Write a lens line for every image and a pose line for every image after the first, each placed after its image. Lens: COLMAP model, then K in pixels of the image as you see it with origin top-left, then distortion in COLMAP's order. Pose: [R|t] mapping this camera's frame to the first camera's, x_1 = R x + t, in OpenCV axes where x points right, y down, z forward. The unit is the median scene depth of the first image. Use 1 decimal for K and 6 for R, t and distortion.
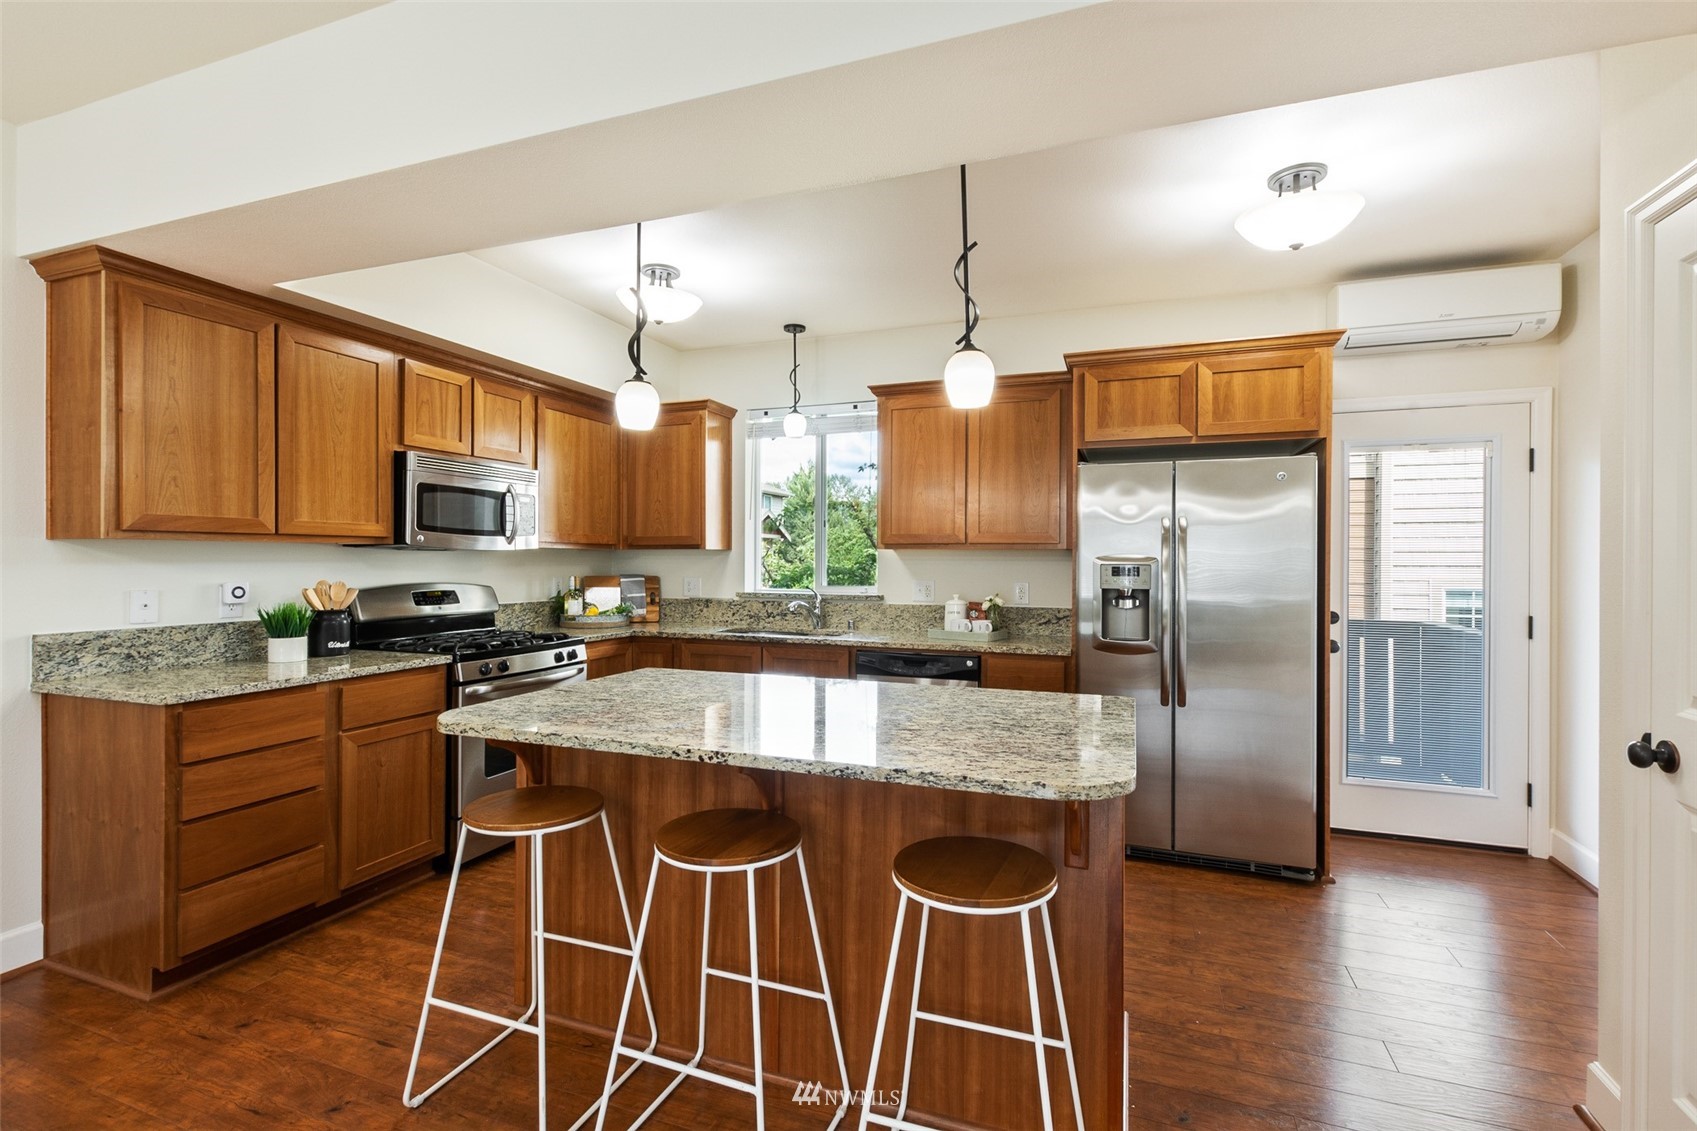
lens RADIAL K [[736.3, 0, 864.2], [0, 736.3, 567.1], [0, 0, 1]] dist [0.004990, -0.002452]
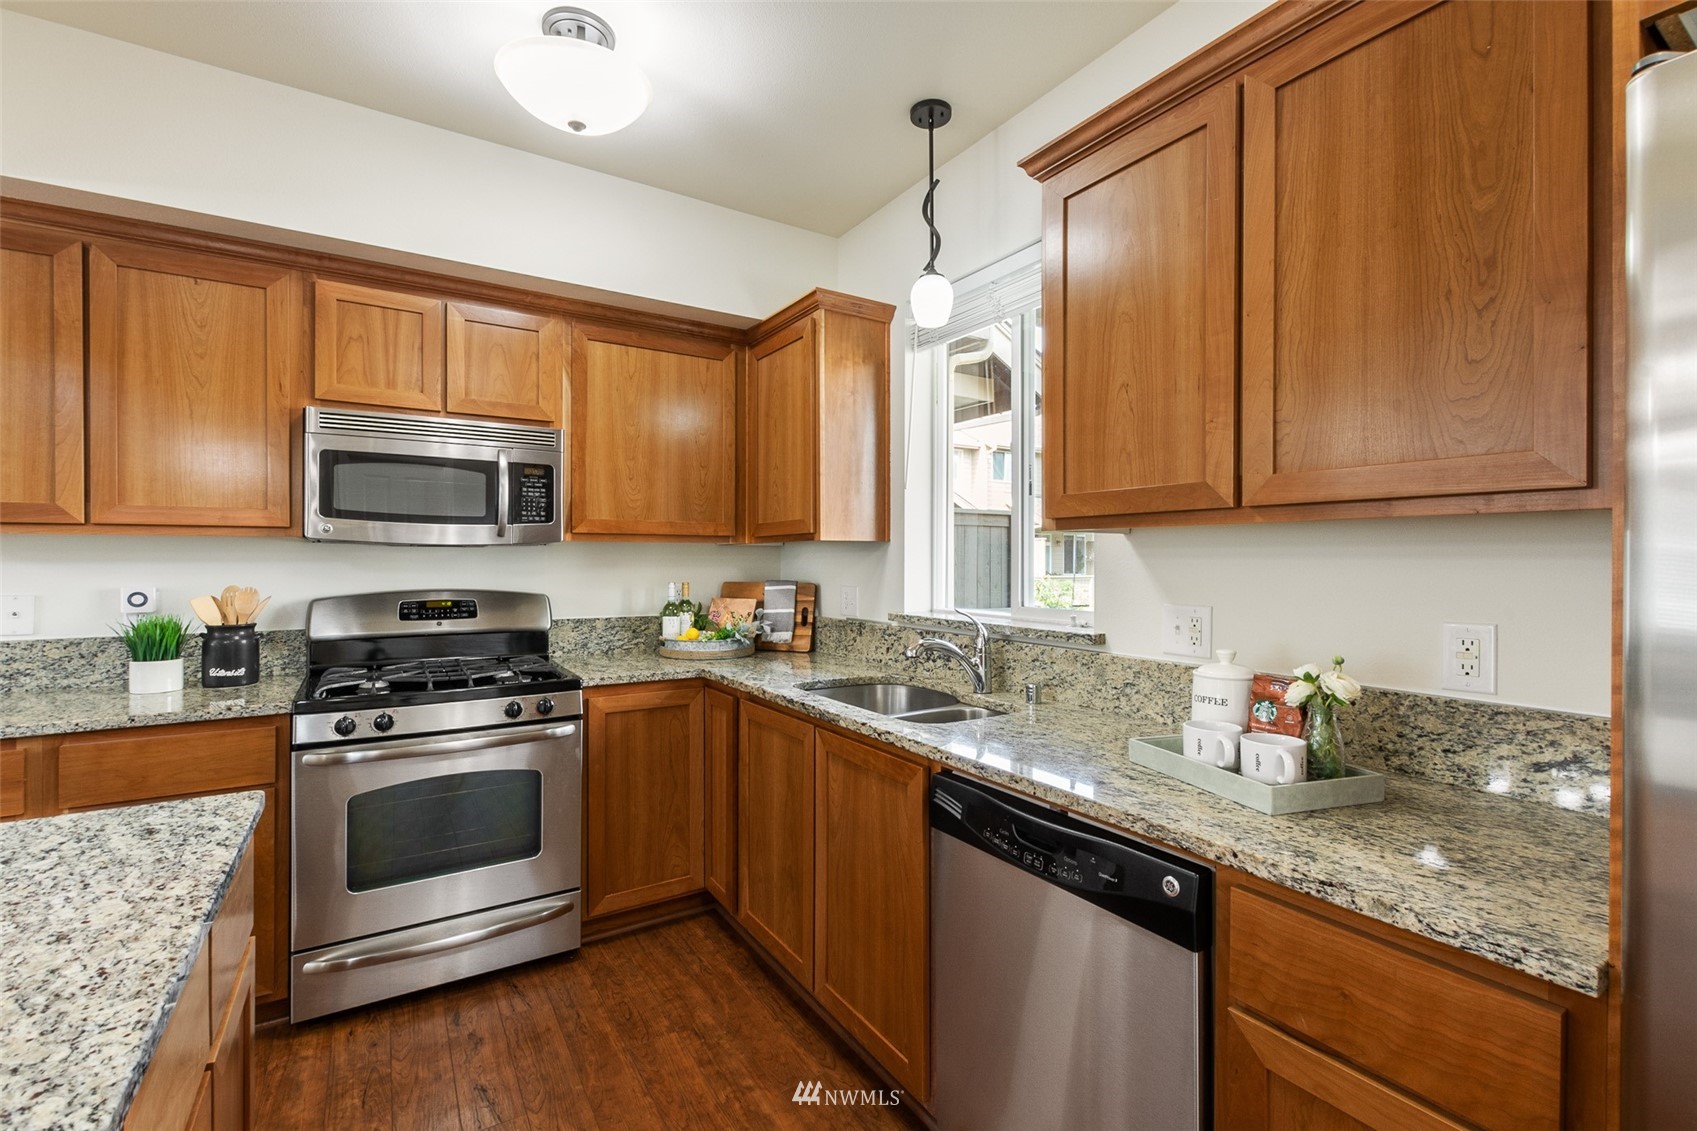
lens RADIAL K [[736.3, 0, 896.5], [0, 736.3, 562.5], [0, 0, 1]] dist [0.004990, -0.002452]
pose [[0.804827, -0.001084, -0.593508, 0.248131], [-0.003961, 0.999966, -0.007198, -0.002931], [0.593496, 0.008144, 0.804796, 0.717349]]
